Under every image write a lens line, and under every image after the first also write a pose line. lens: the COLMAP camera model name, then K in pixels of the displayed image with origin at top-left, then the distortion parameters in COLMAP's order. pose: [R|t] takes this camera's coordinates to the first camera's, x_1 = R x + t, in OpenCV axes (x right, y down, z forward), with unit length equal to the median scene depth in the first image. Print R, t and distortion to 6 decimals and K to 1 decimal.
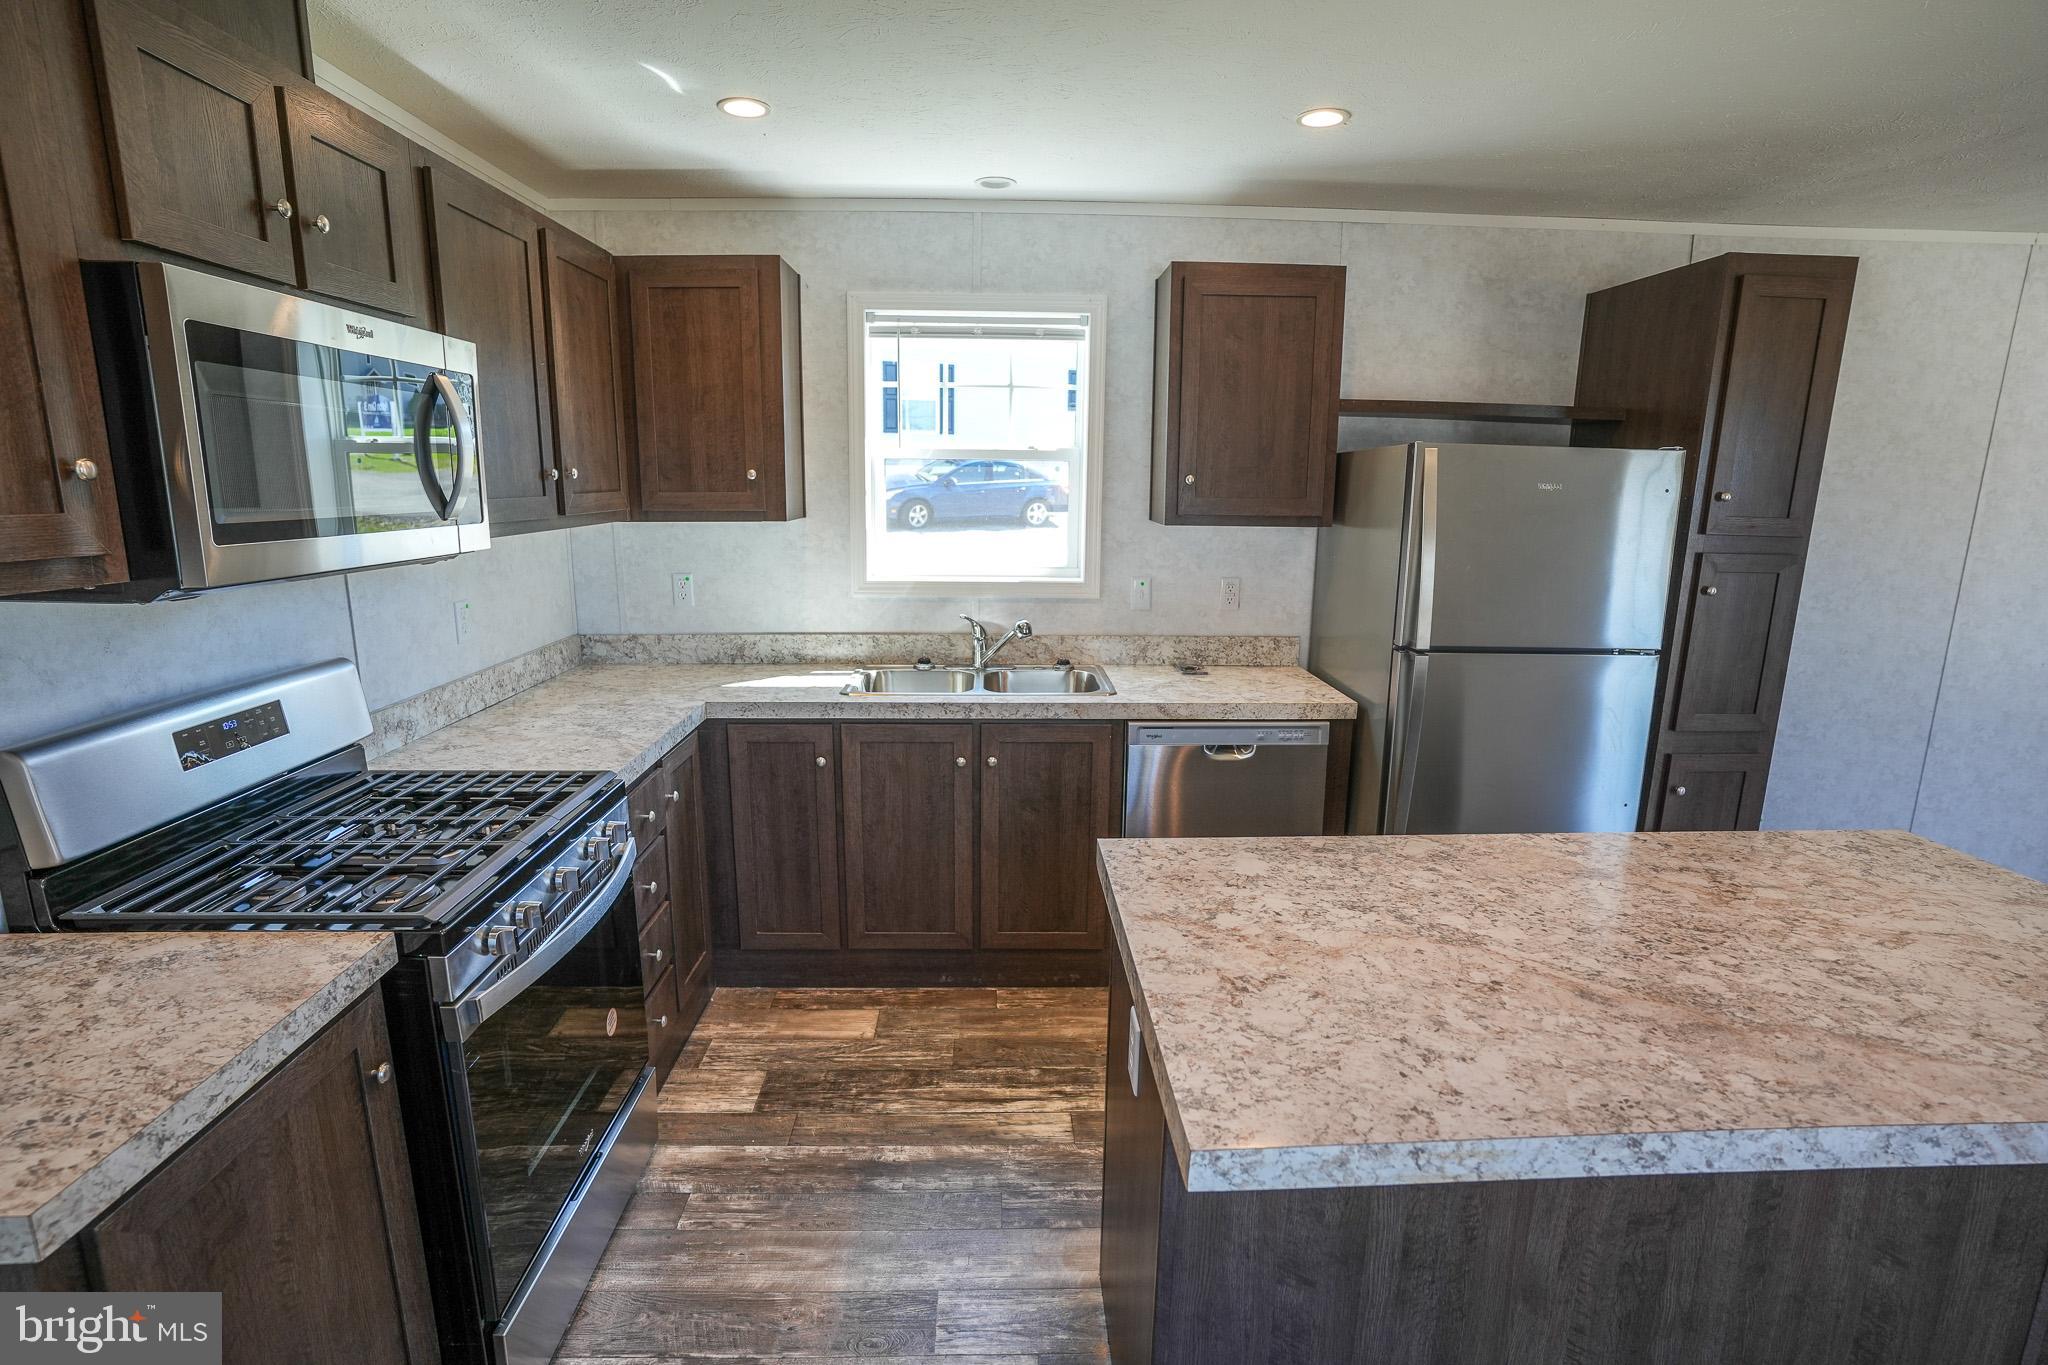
lens RADIAL K [[999.3, 0, 1023.7], [0, 999.3, 684.5], [0, 0, 1]] dist [-0.076196, 0.033758]
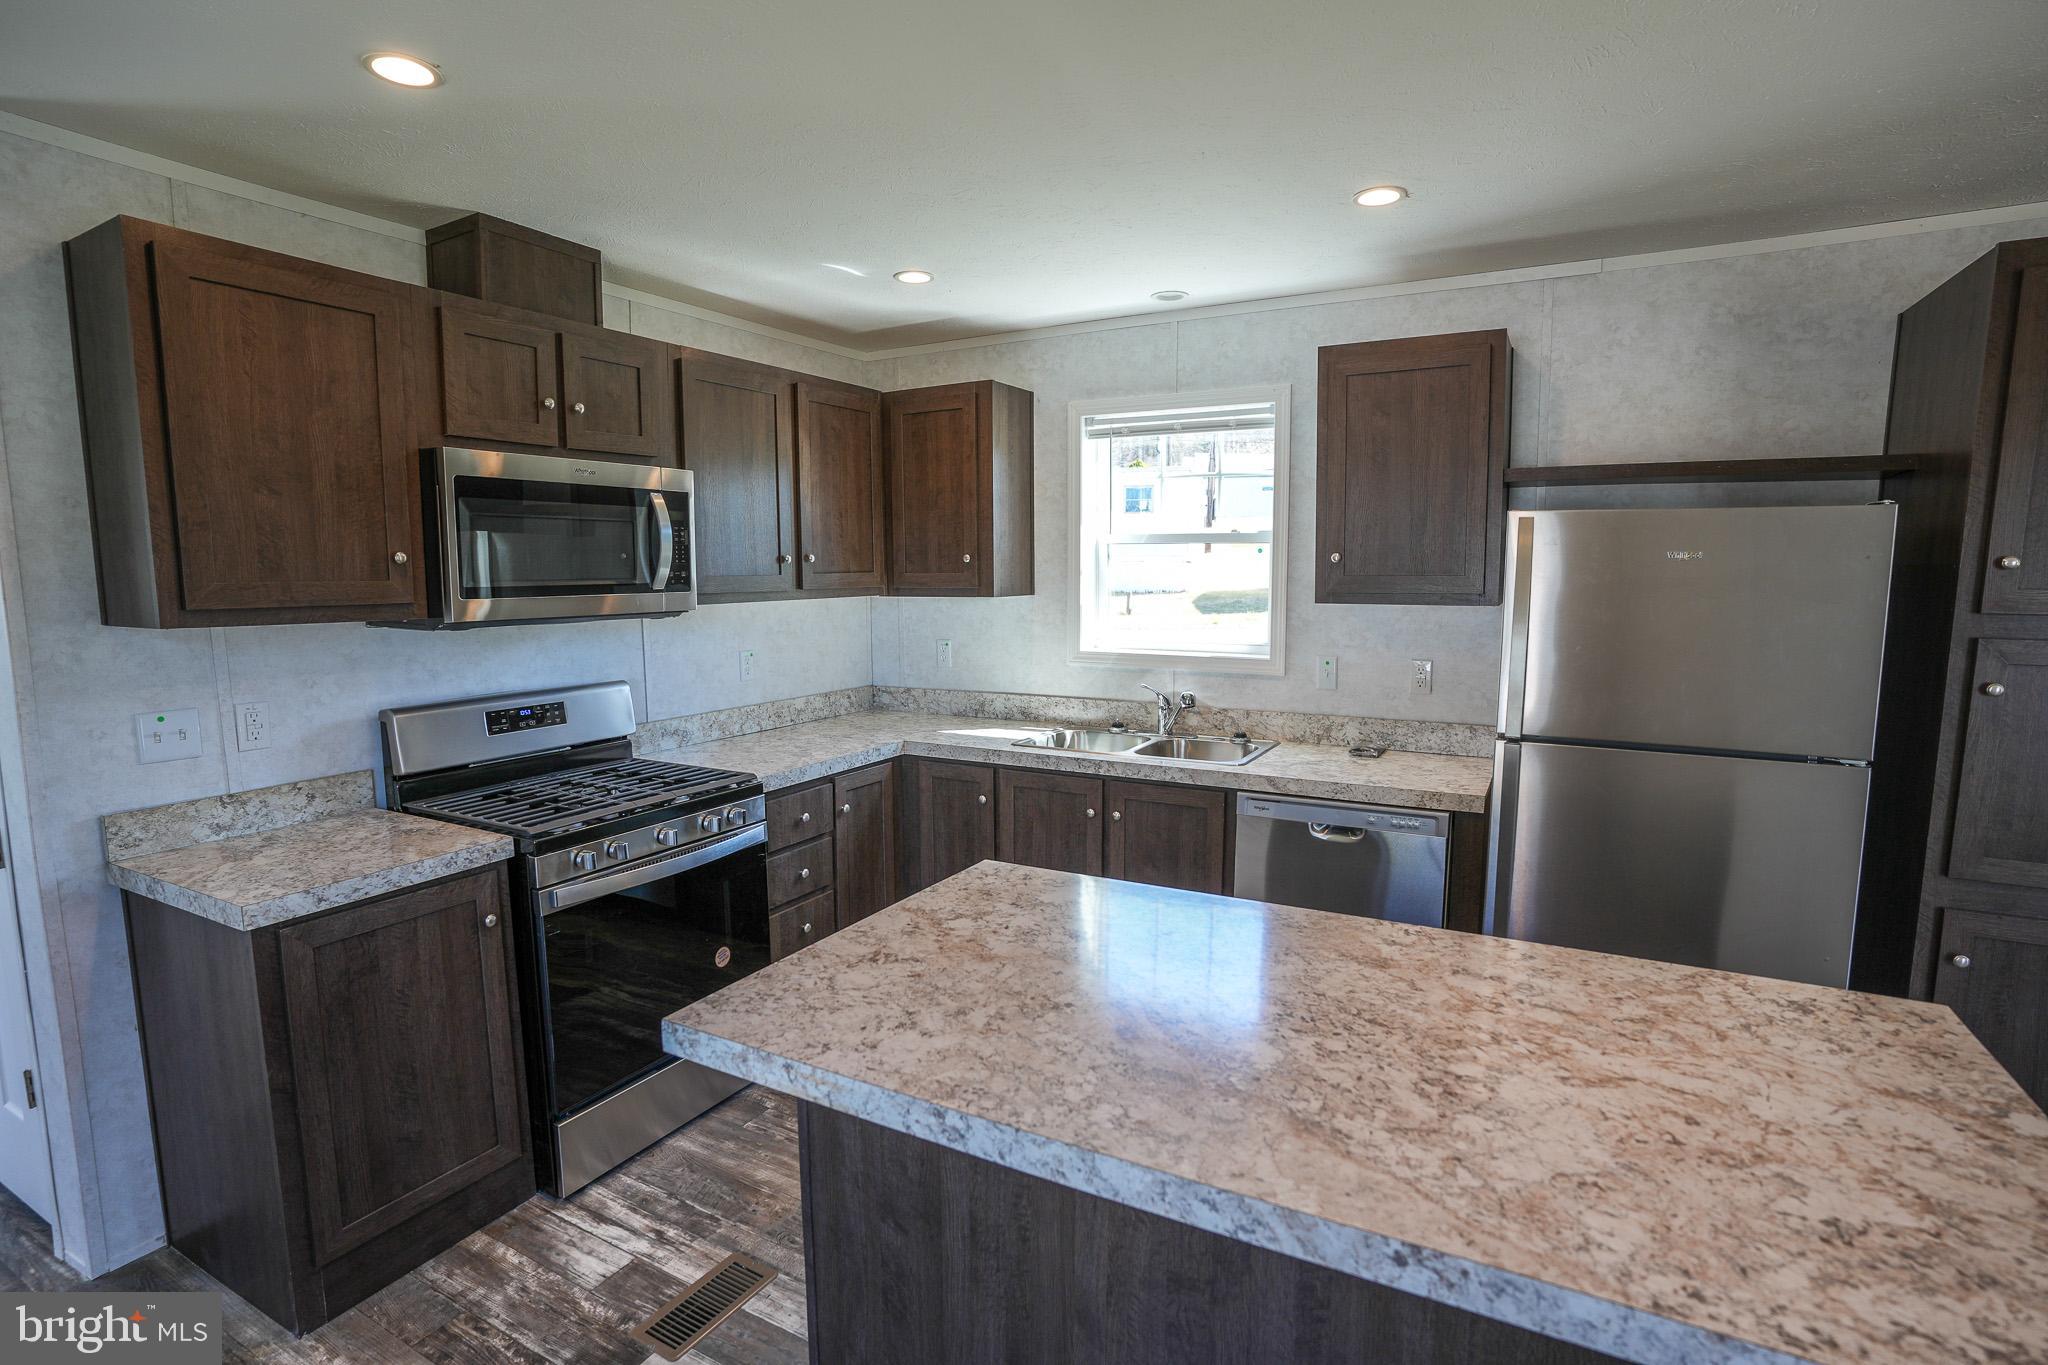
lens RADIAL K [[999.3, 0, 1023.9], [0, 999.3, 686.0], [0, 0, 1]] dist [-0.076196, 0.033758]
pose [[0.857380, 0.047794, -0.512459, 0.434960], [-0.092151, 0.993845, -0.061486, 0.012599], [0.506366, 0.099941, 0.856507, 0.002623]]
